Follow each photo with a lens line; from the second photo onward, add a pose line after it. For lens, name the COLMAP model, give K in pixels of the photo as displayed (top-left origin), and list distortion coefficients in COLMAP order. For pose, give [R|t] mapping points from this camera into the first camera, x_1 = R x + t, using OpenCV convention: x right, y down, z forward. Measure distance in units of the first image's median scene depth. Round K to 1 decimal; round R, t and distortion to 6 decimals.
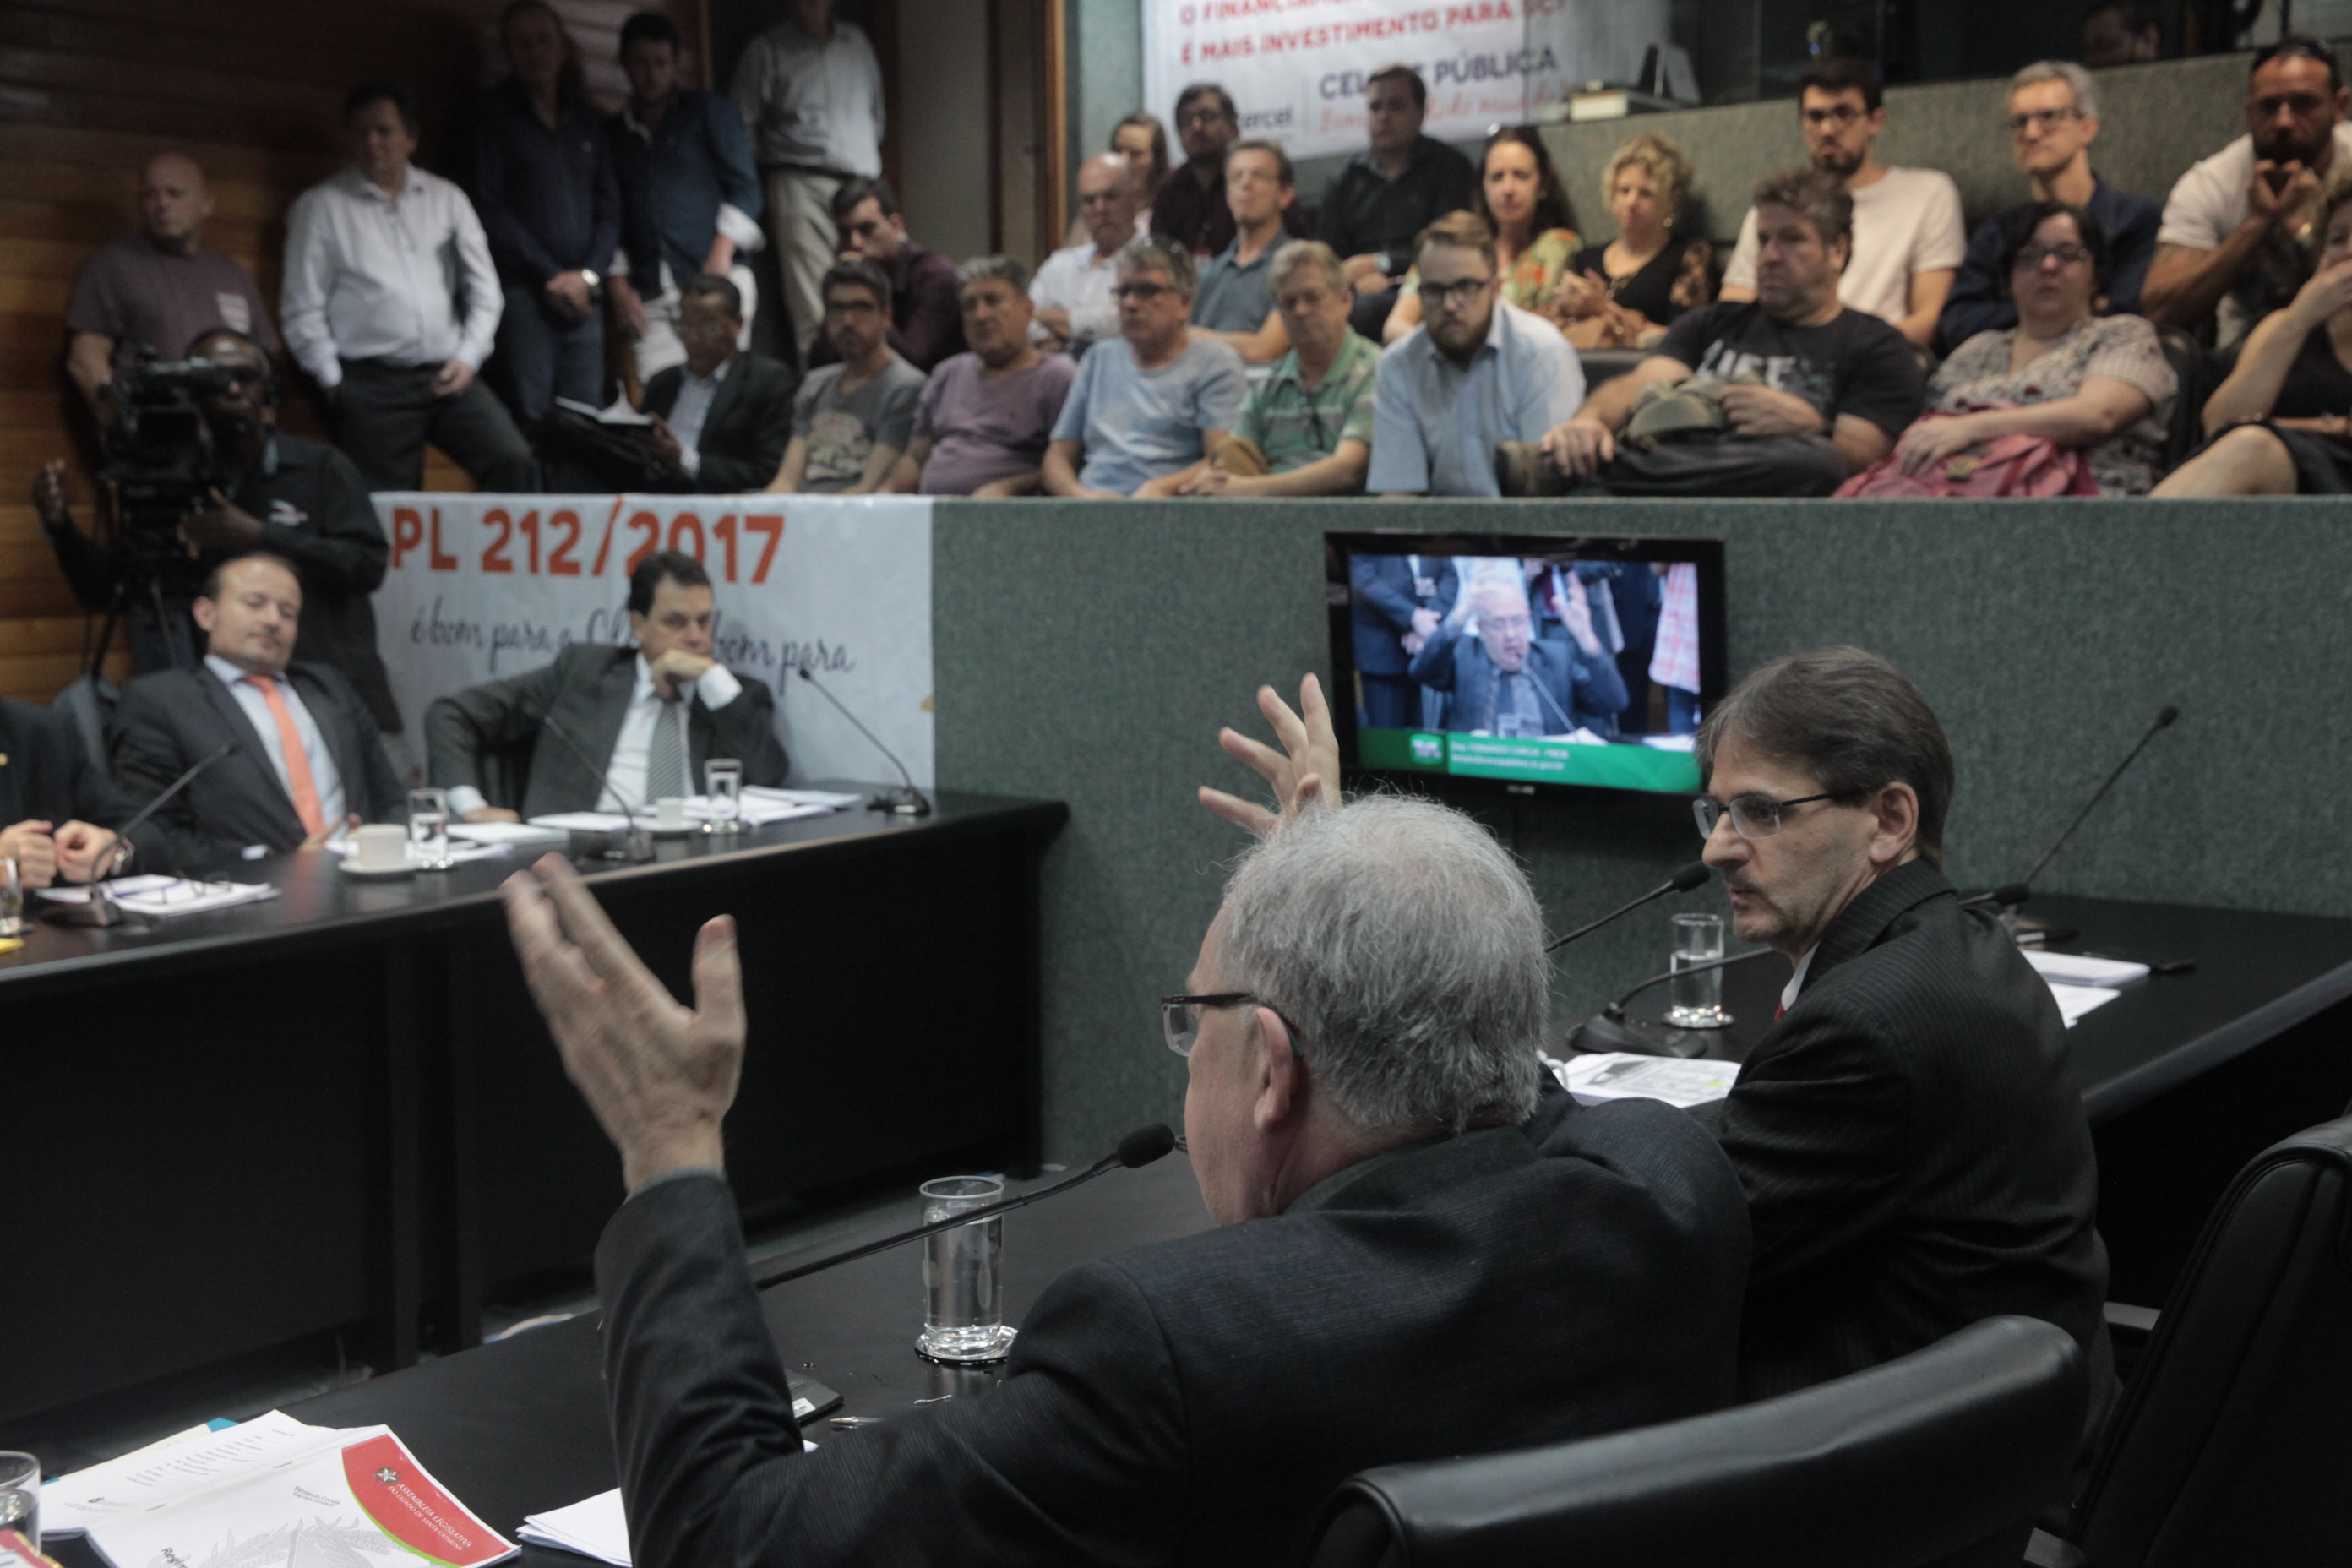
lens RADIAL K [[2788.6, 0, 1176.0], [0, 2788.6, 784.0], [0, 0, 1]] dist [0.071625, -0.006025]
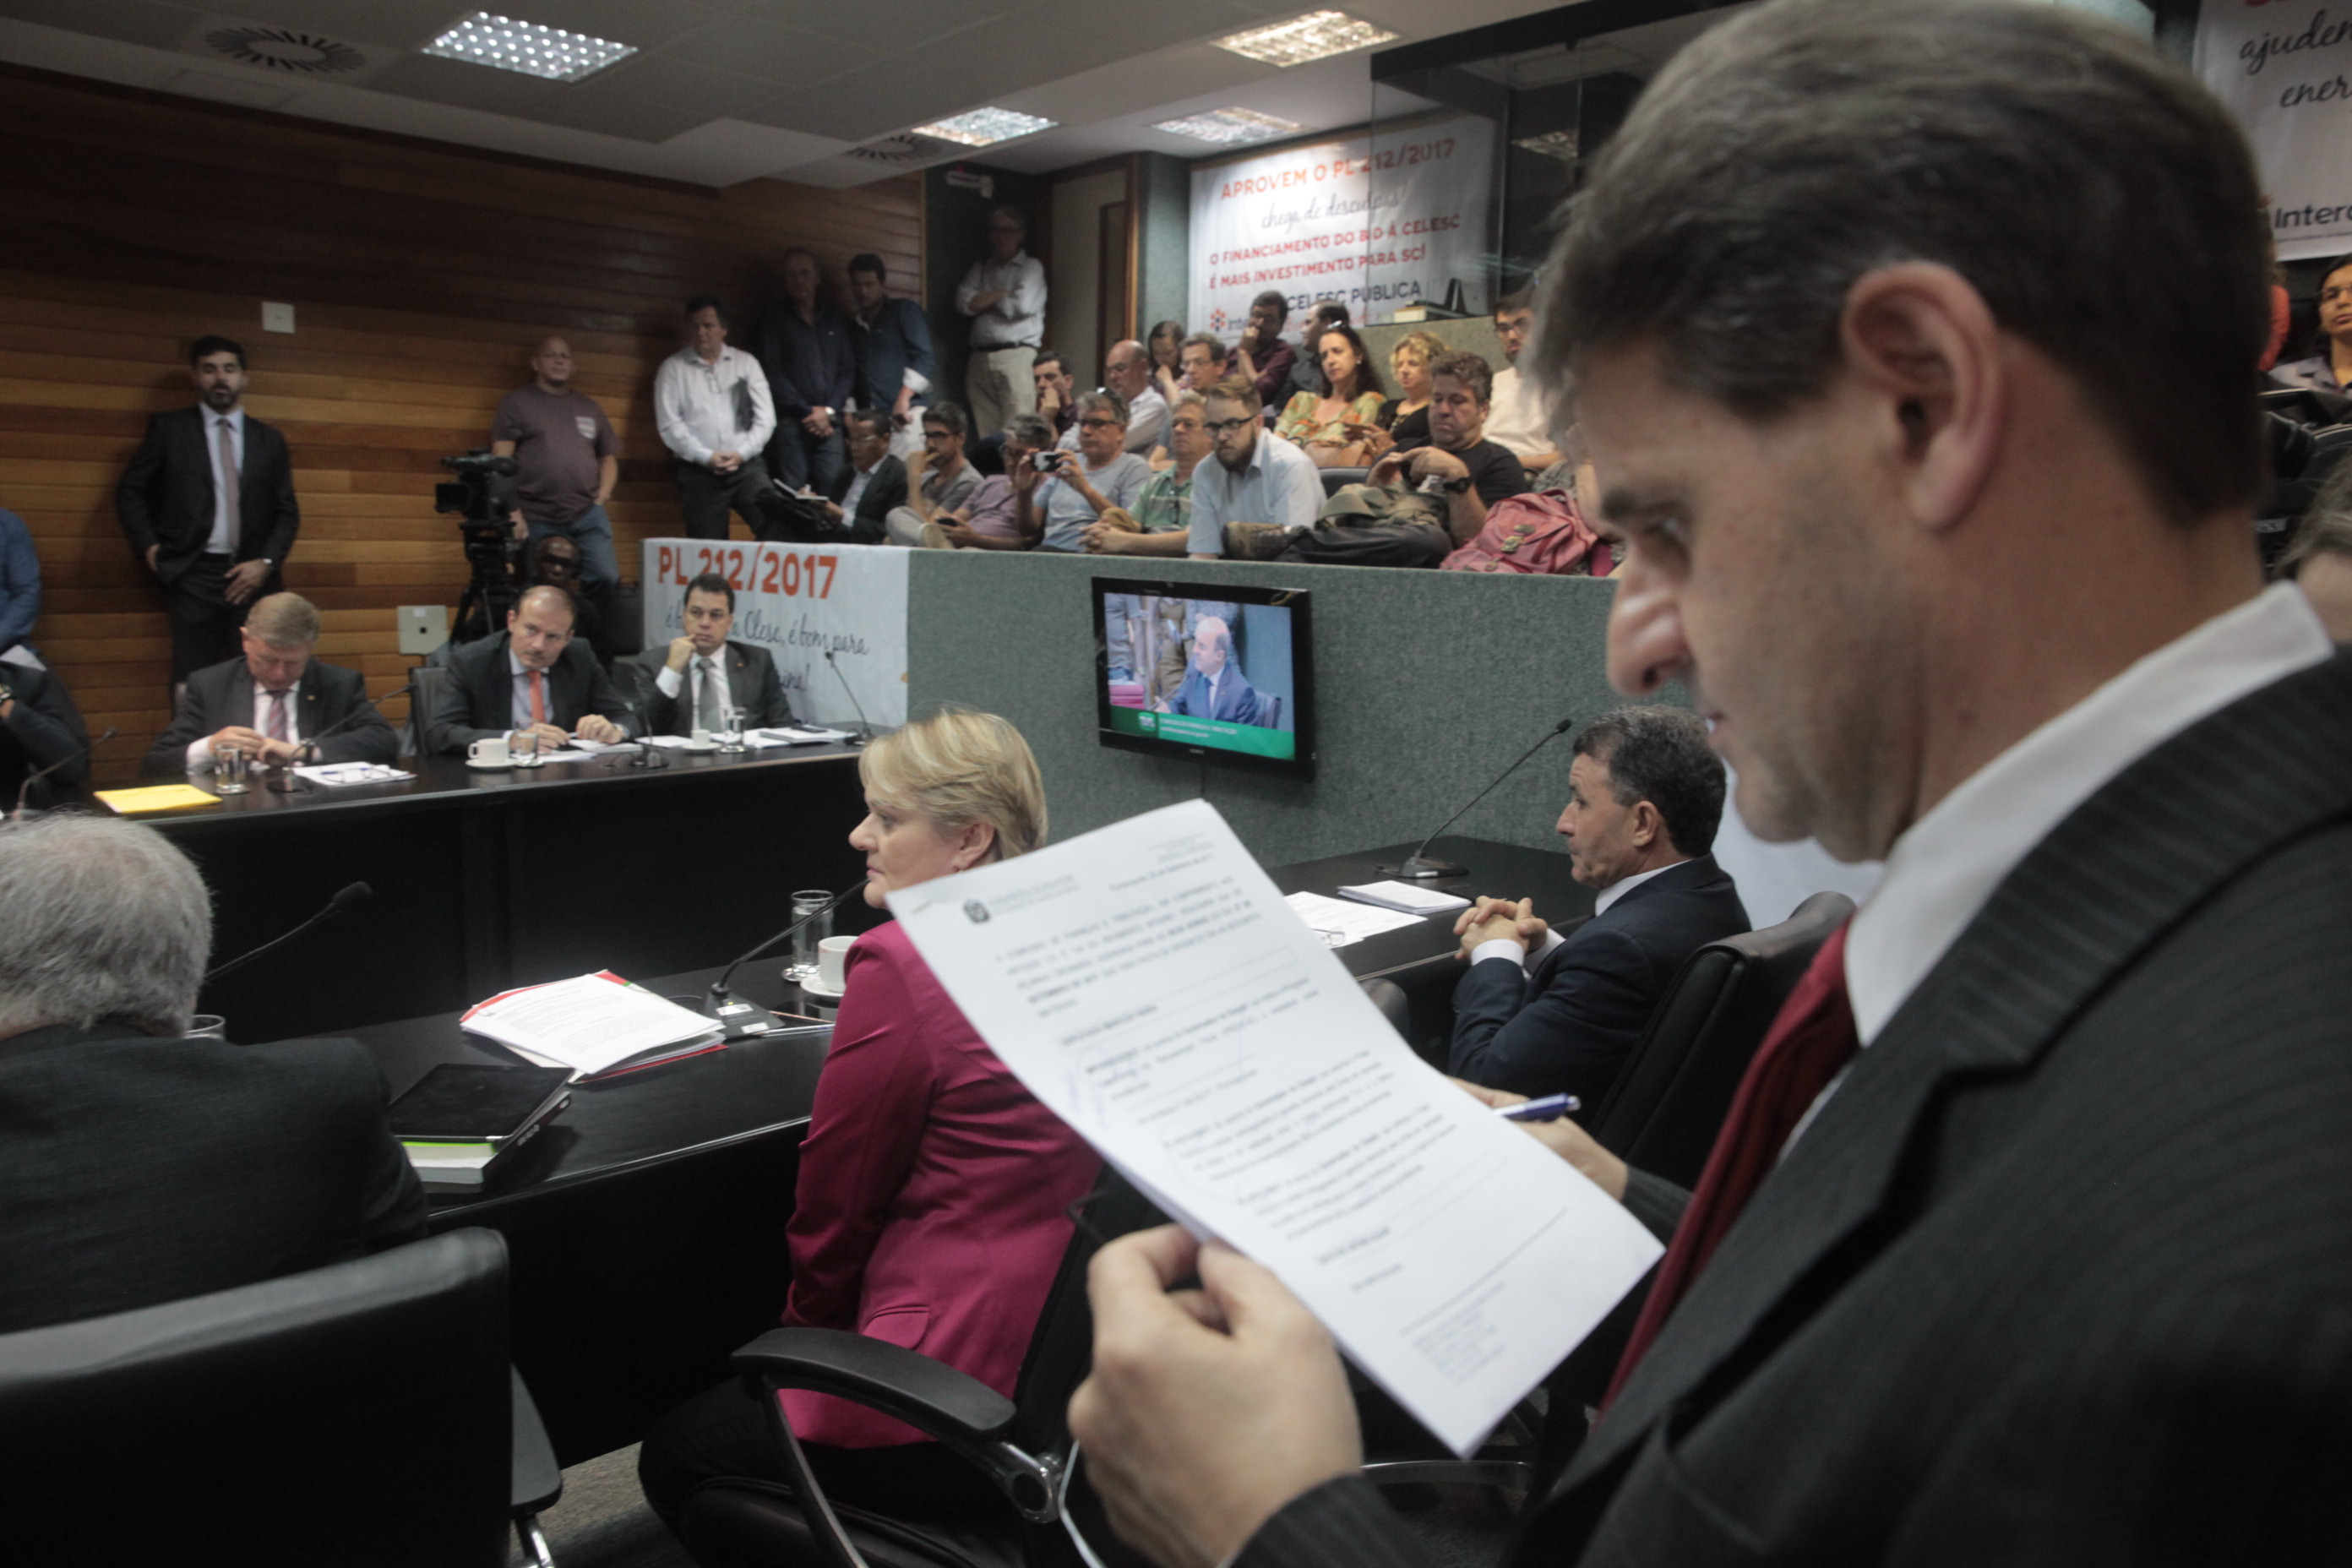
lens RADIAL K [[1621.7, 0, 1176.0], [0, 1621.7, 784.0], [0, 0, 1]] dist [-0.085390, 0.000342]
pose [[0.989231, 0.054207, -0.135957, 0.198329], [-0.048955, 0.997931, 0.041684, -0.014129], [0.137935, -0.034580, 0.989837, 0.105787]]
